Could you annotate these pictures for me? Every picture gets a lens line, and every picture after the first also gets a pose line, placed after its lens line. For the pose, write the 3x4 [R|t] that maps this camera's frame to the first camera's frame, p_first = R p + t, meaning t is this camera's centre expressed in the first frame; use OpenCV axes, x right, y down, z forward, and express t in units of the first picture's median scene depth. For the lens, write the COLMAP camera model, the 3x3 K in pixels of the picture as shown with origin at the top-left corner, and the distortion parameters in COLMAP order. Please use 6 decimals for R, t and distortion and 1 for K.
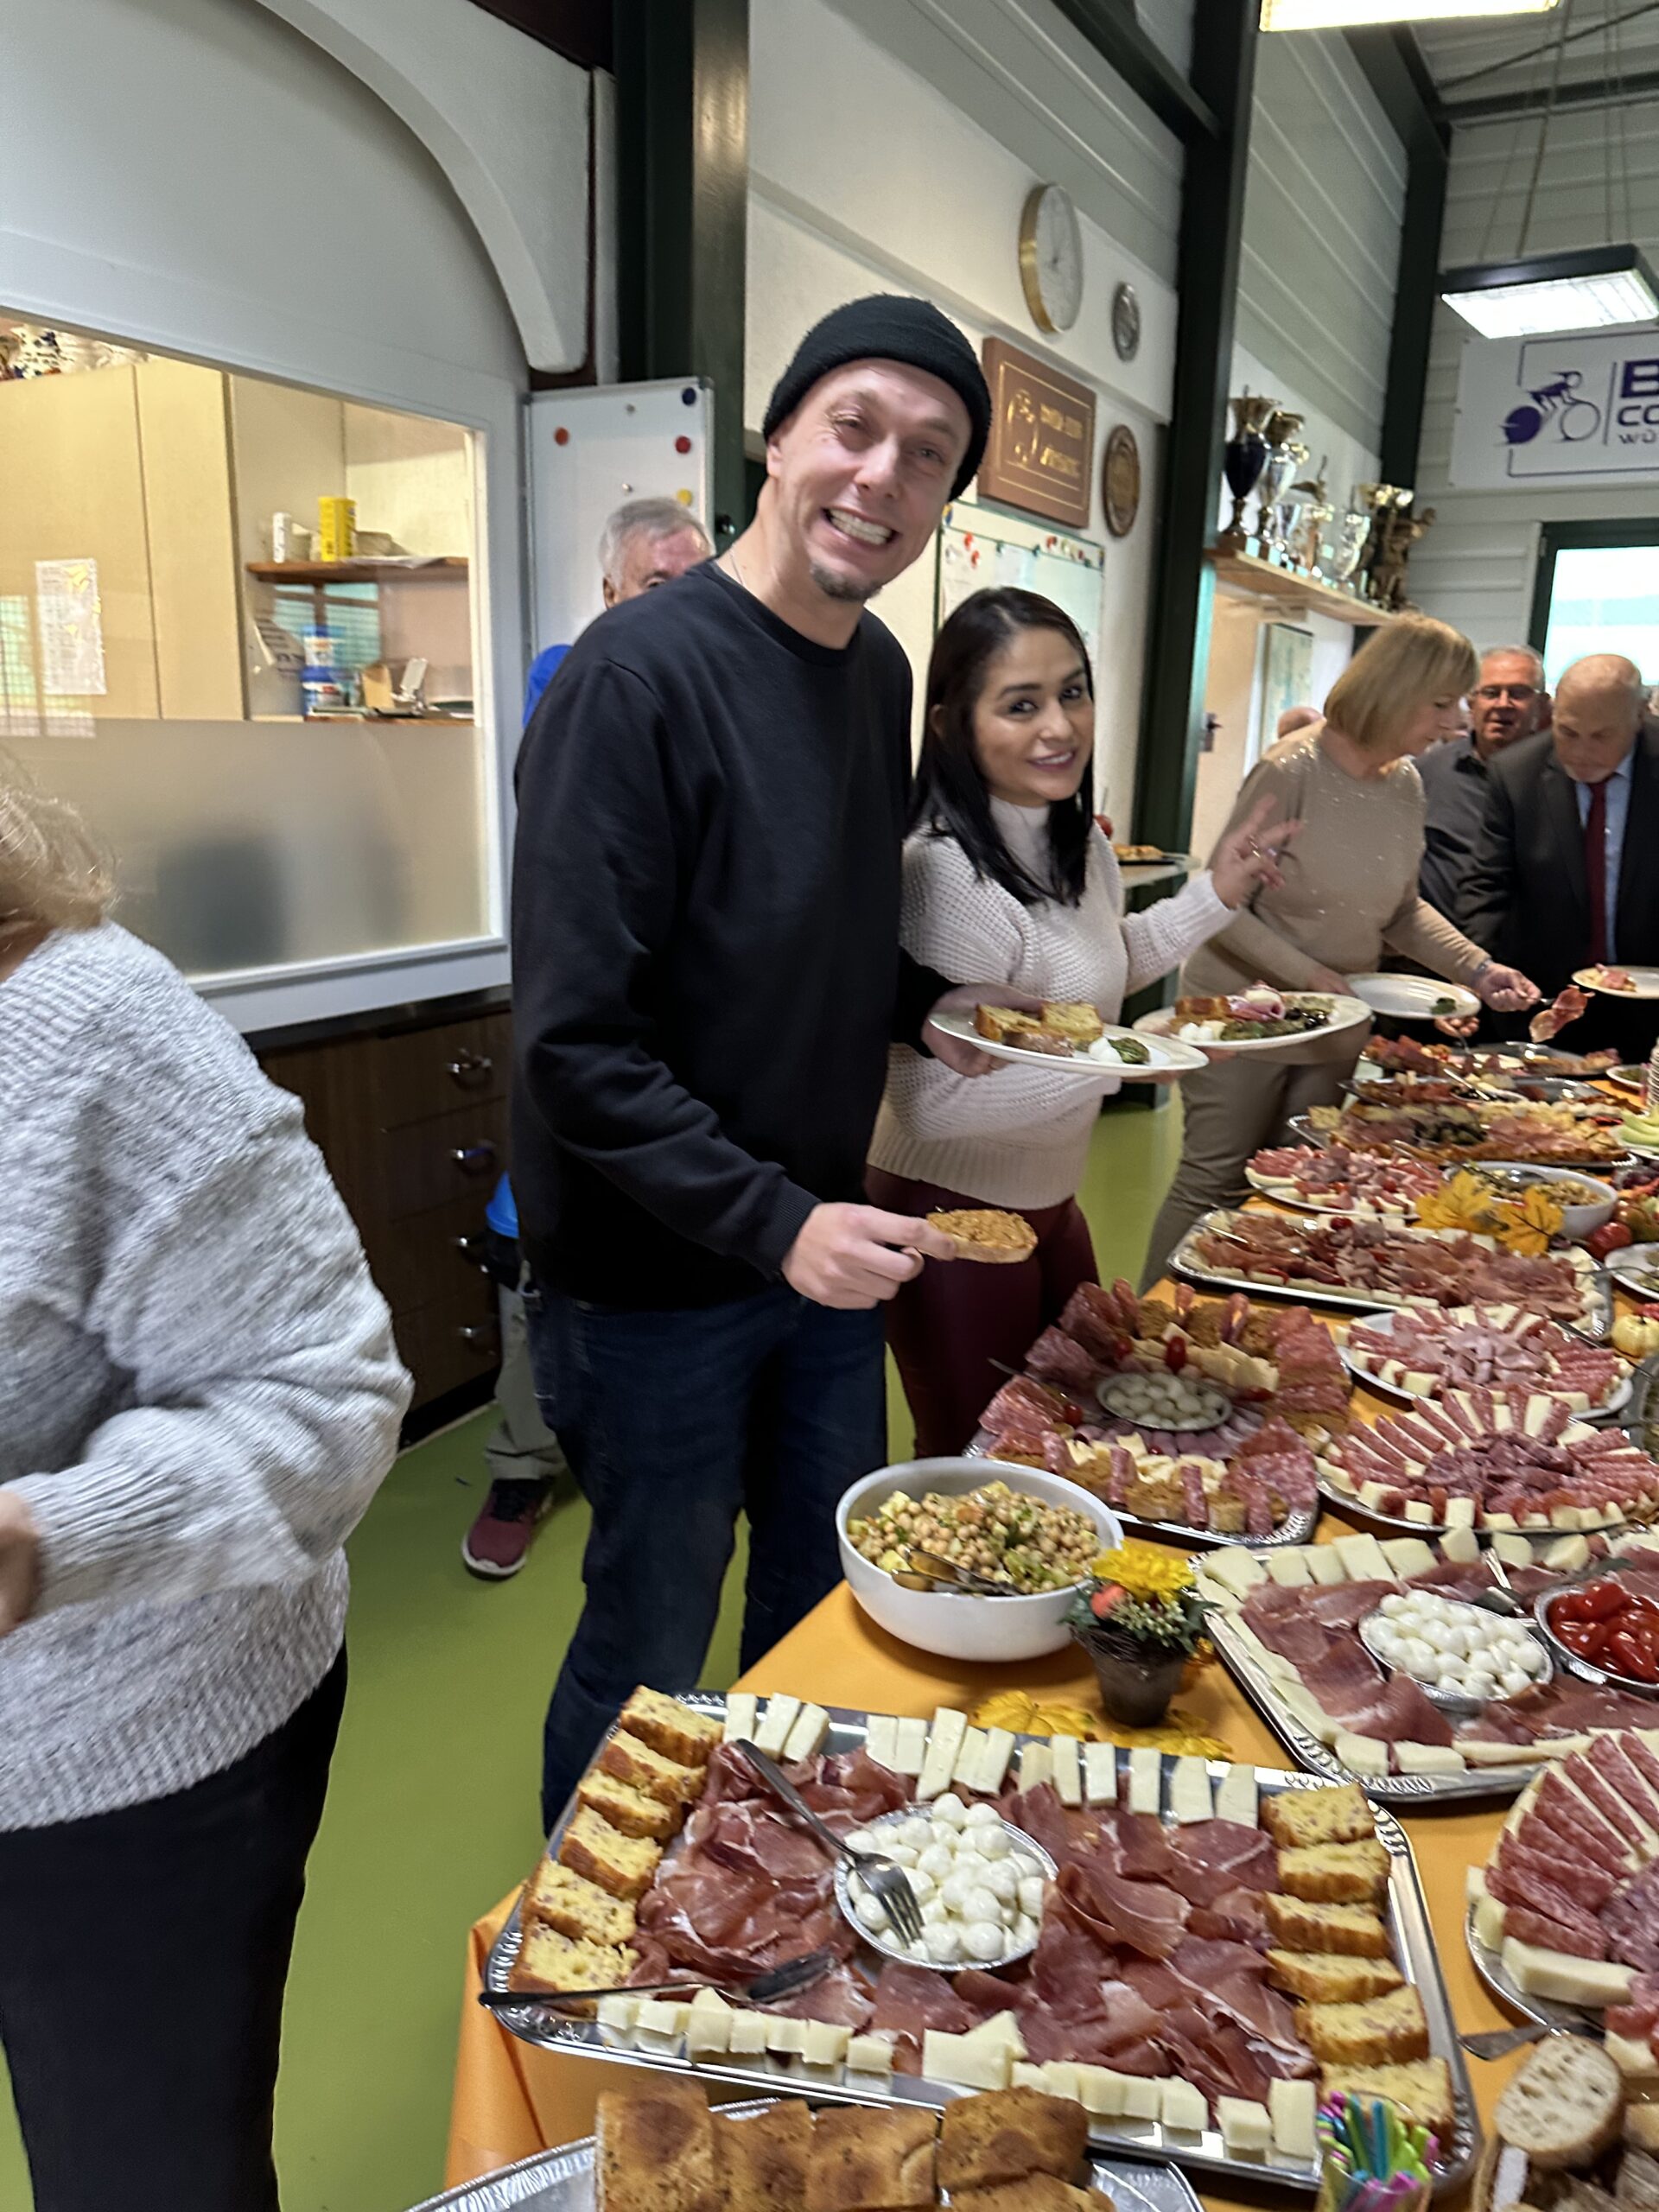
lens RADIAL K [[1555.8, 0, 822.4], [0, 1555.8, 1090.5], [0, 0, 1]] dist [0.033171, -0.055616]
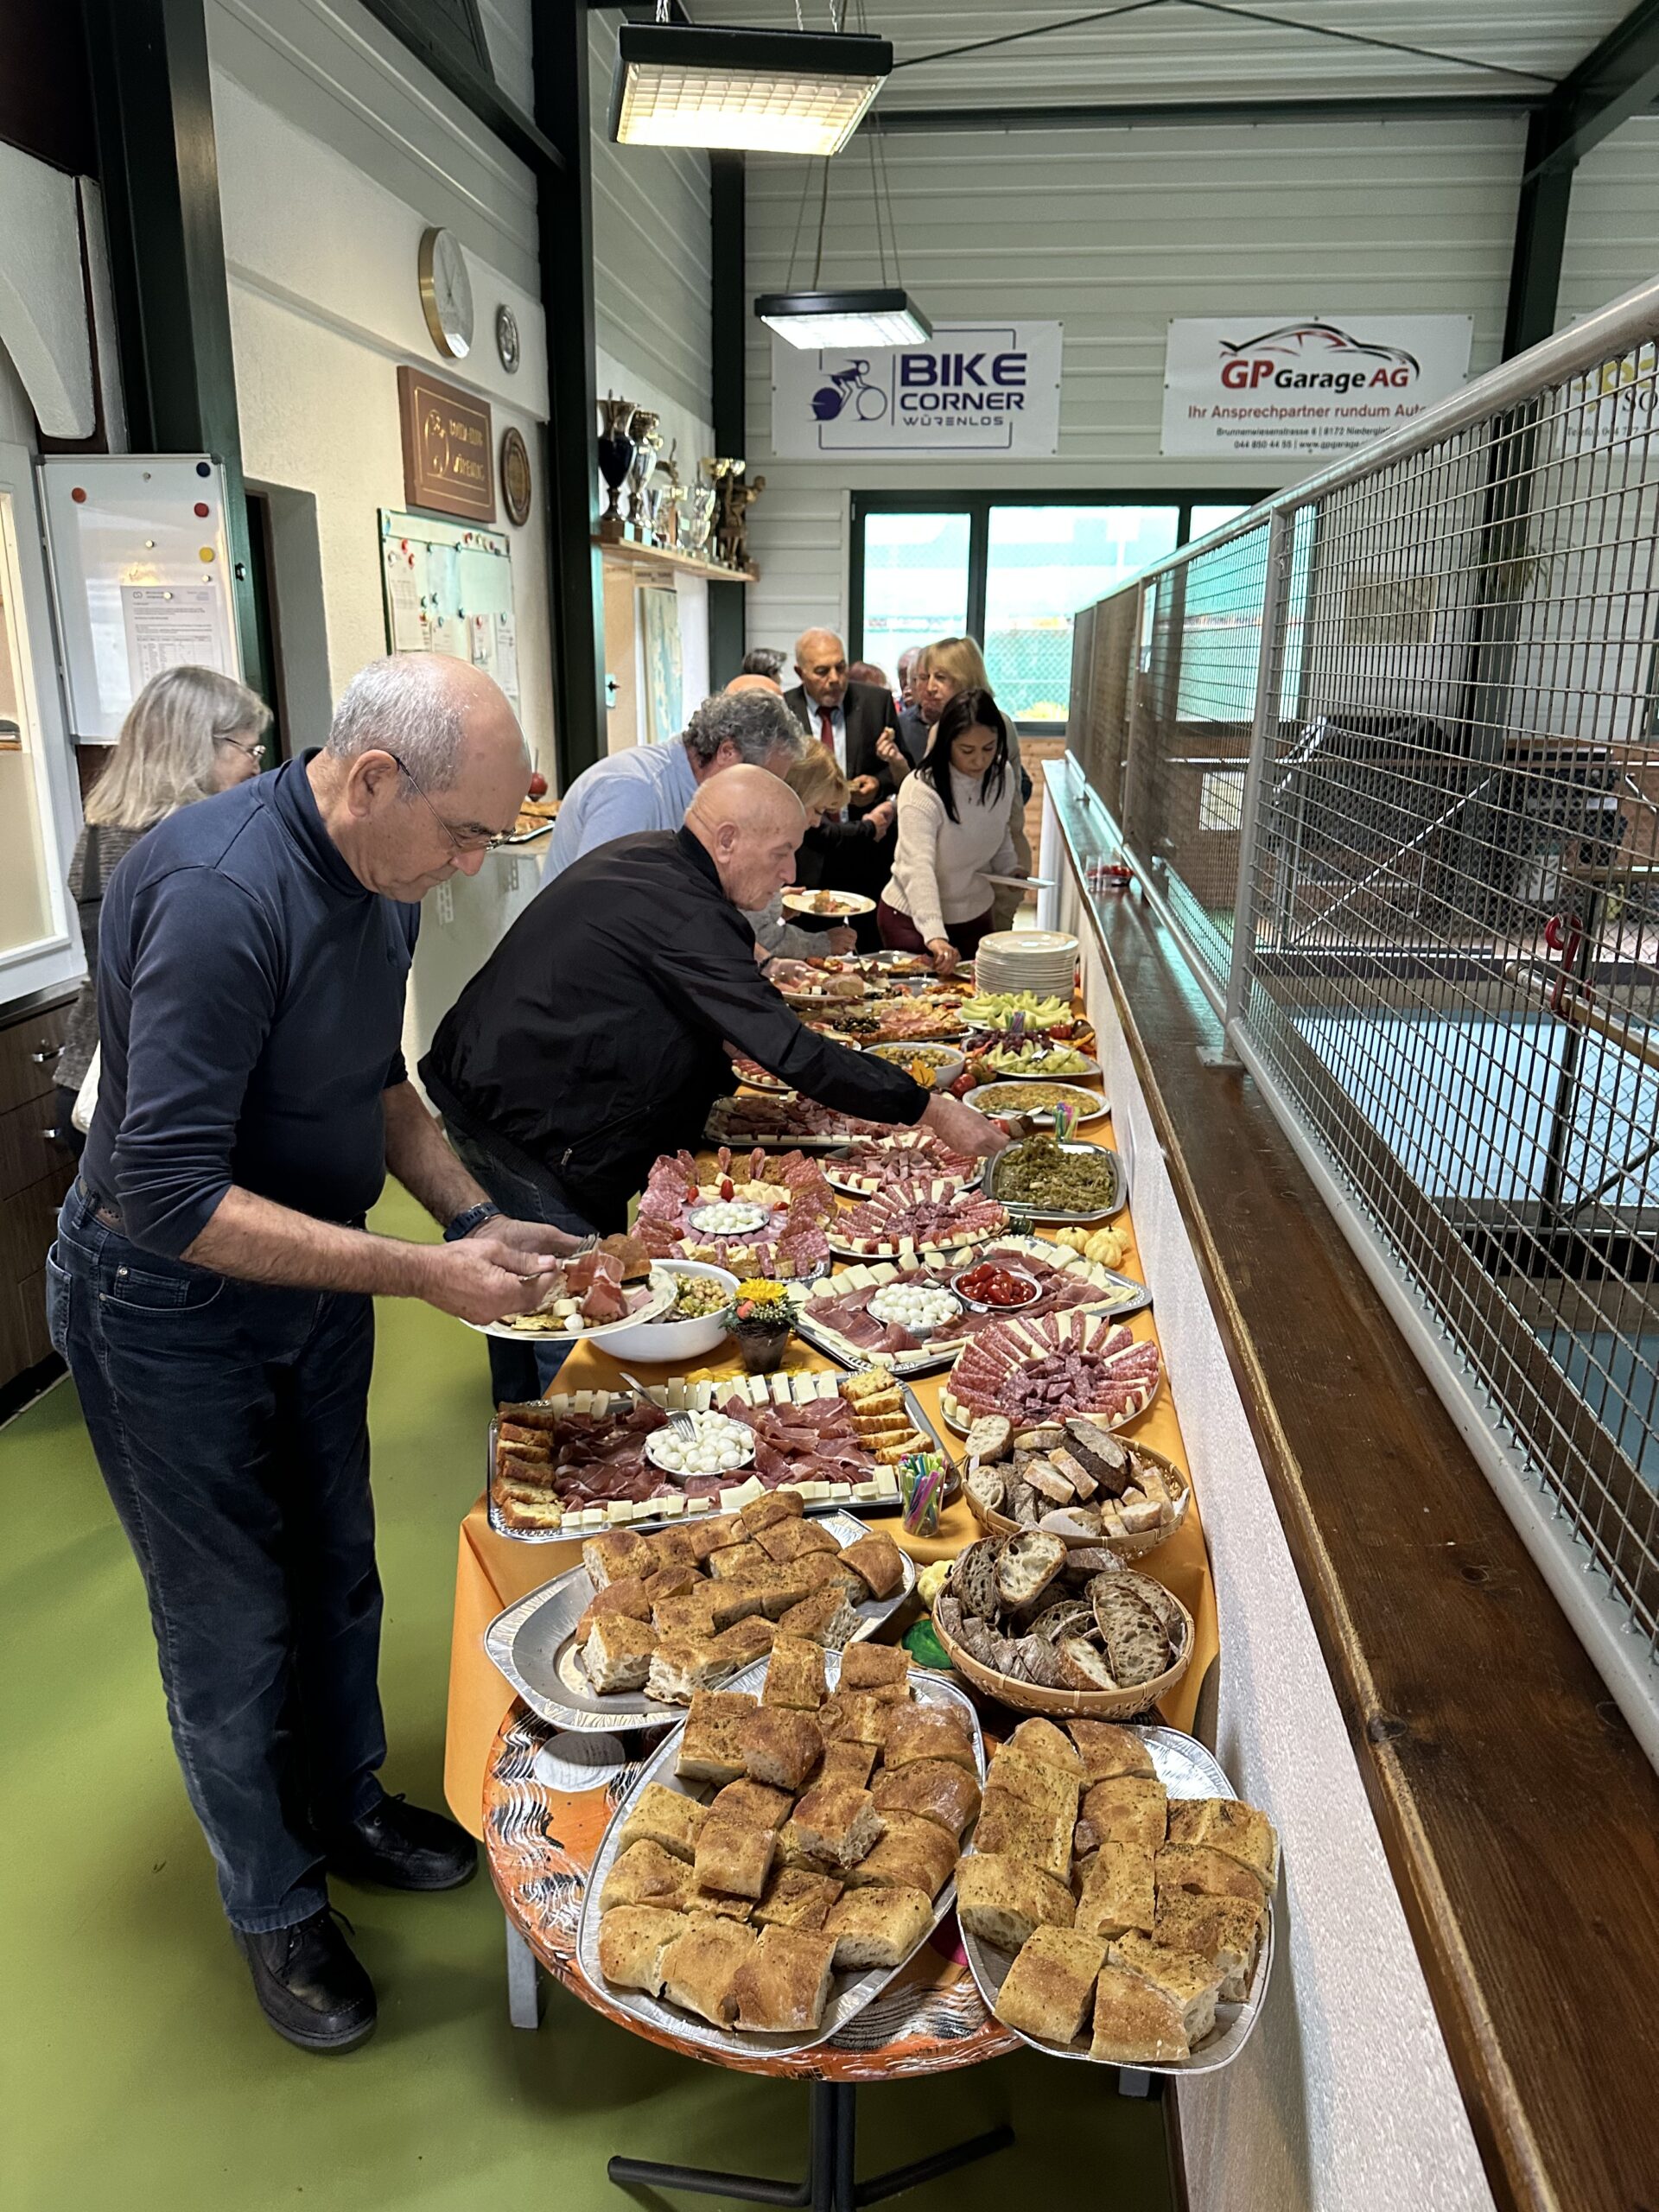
lens RADIAL K [[1555.8, 0, 824.2], [0, 1555.8, 1088.4], [0, 0, 1]] dist [0.033171, -0.055616]
pose [[0.919988, -0.121632, 0.372597, -0.146254], [0.100185, 0.992026, 0.076471, -0.023687], [-0.378927, -0.033023, 0.924837, -0.275297]]
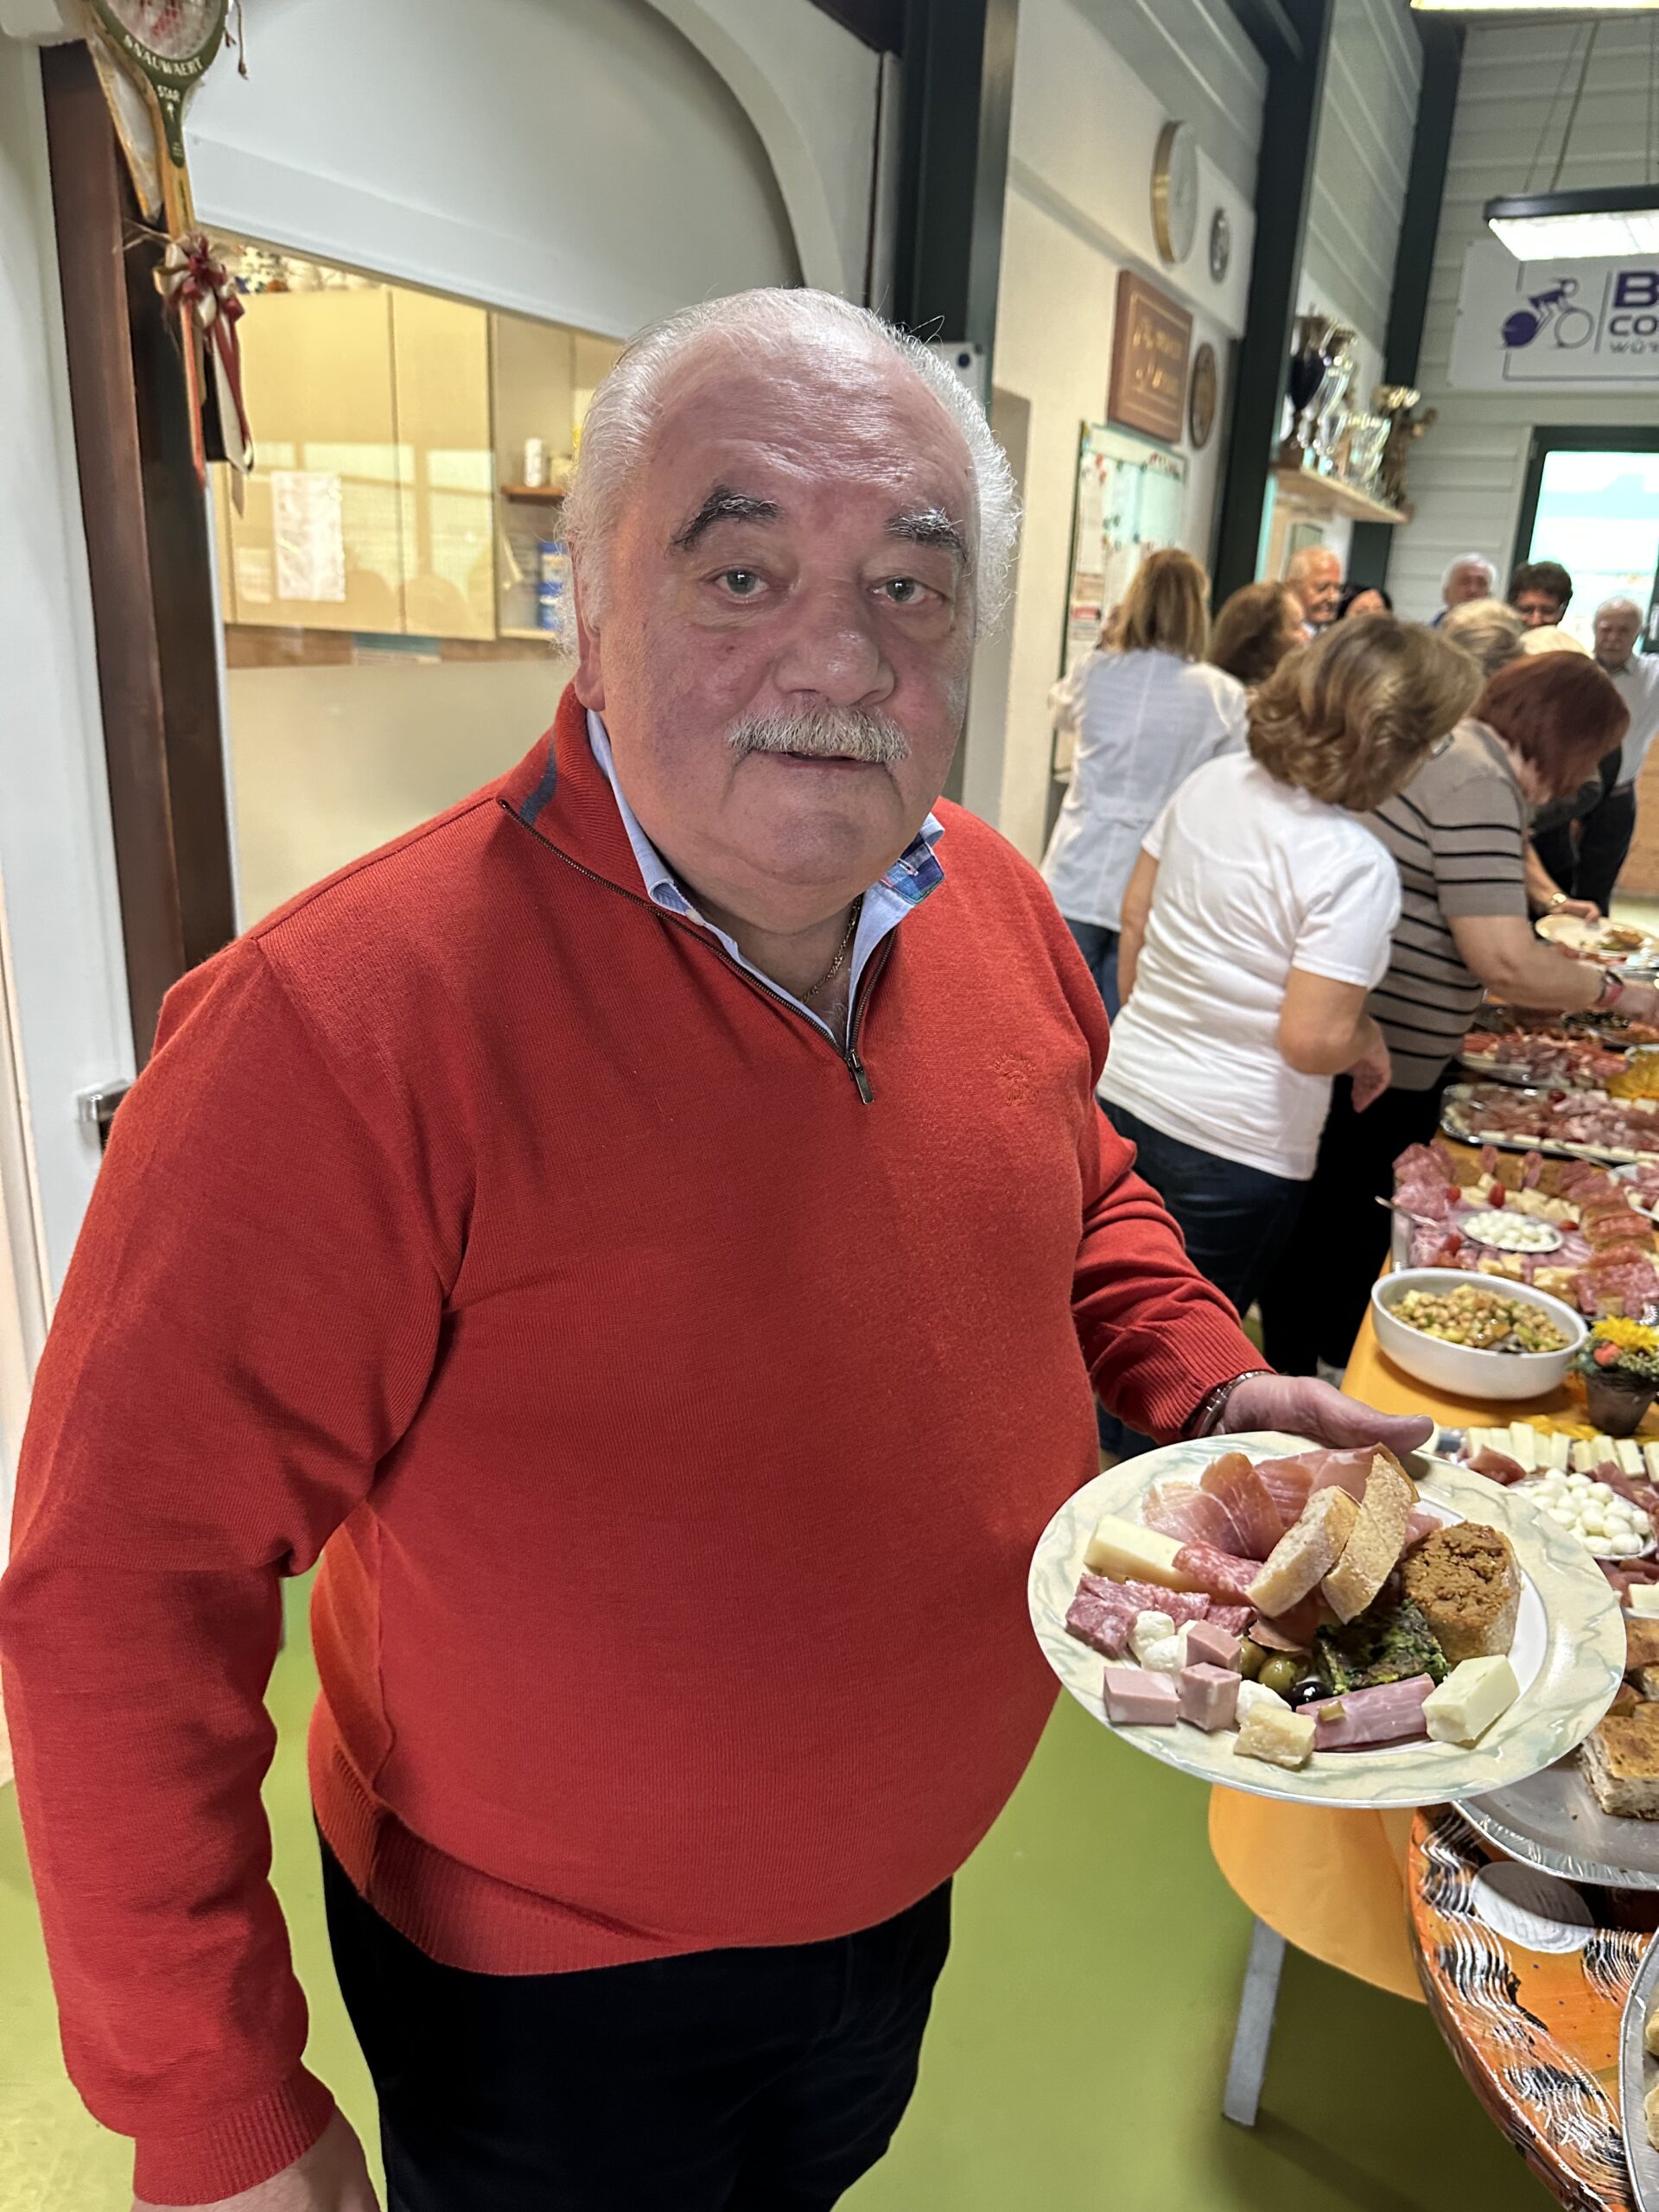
lens RADIAL K [[1555.8, 0, 829.1], [0, 1555.8, 1094.0], [0, 0, 1]] dist [0.033171, -0.055616]
pose [[0.997364, 0.001131, 0.072548, -0.257791], [-0.007829, 0.995718, 0.092110, -0.021021], [-0.072133, -0.092435, 0.993102, -0.158677]]
